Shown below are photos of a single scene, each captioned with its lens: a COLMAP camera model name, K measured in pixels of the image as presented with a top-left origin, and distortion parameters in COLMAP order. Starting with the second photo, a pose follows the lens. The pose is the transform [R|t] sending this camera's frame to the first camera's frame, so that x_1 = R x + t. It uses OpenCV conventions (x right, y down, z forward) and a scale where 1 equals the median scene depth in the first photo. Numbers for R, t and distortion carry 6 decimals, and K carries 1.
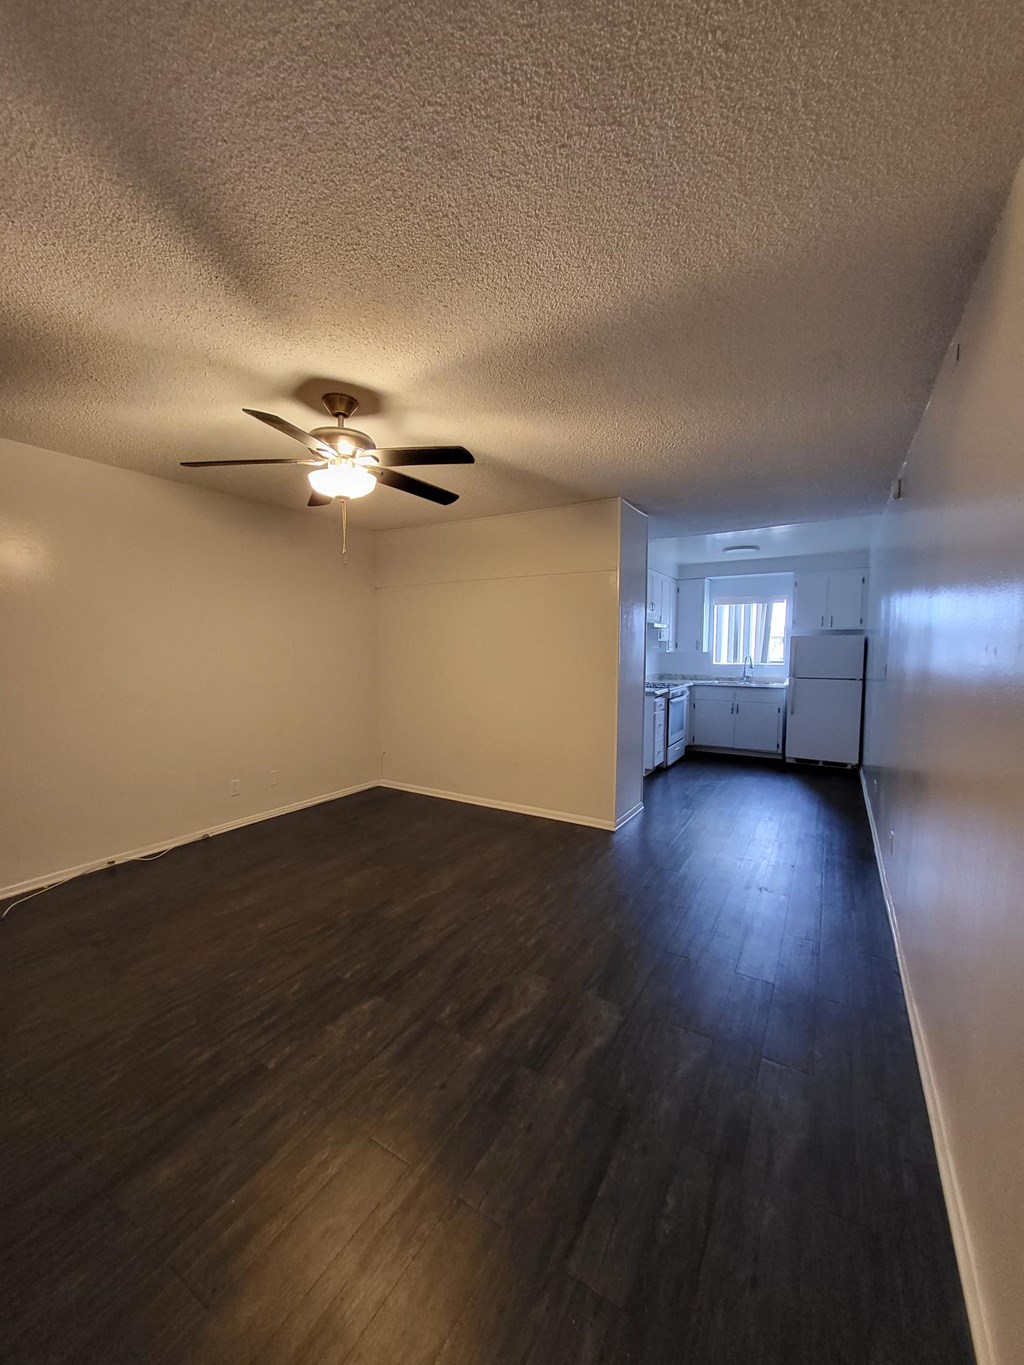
lens RADIAL K [[546.8, 0, 506.3], [0, 546.8, 688.5], [0, 0, 1]] dist [-0.000939, -0.000087]
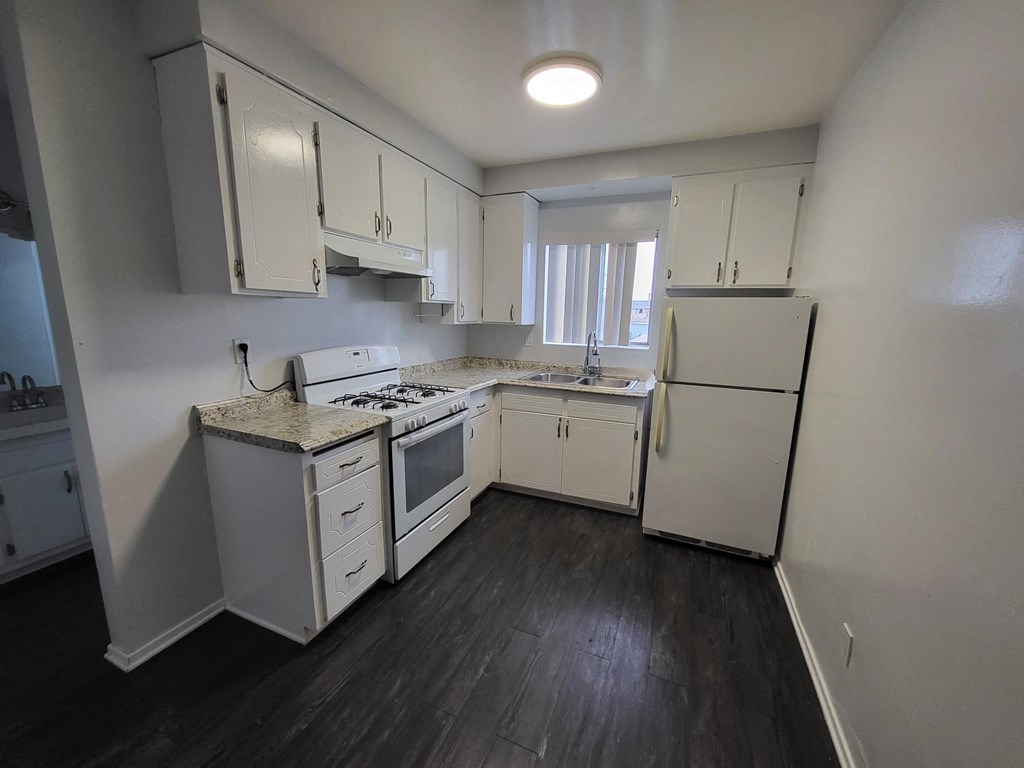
lens RADIAL K [[410.2, 0, 515.9], [0, 410.2, 384.7], [0, 0, 1]] dist [-0.000939, -0.000087]
pose [[0.989369, -0.004754, 0.145348, 0.332893], [-0.010094, 0.994810, 0.101245, -0.054173], [-0.145076, -0.101636, 0.984187, 0.641865]]
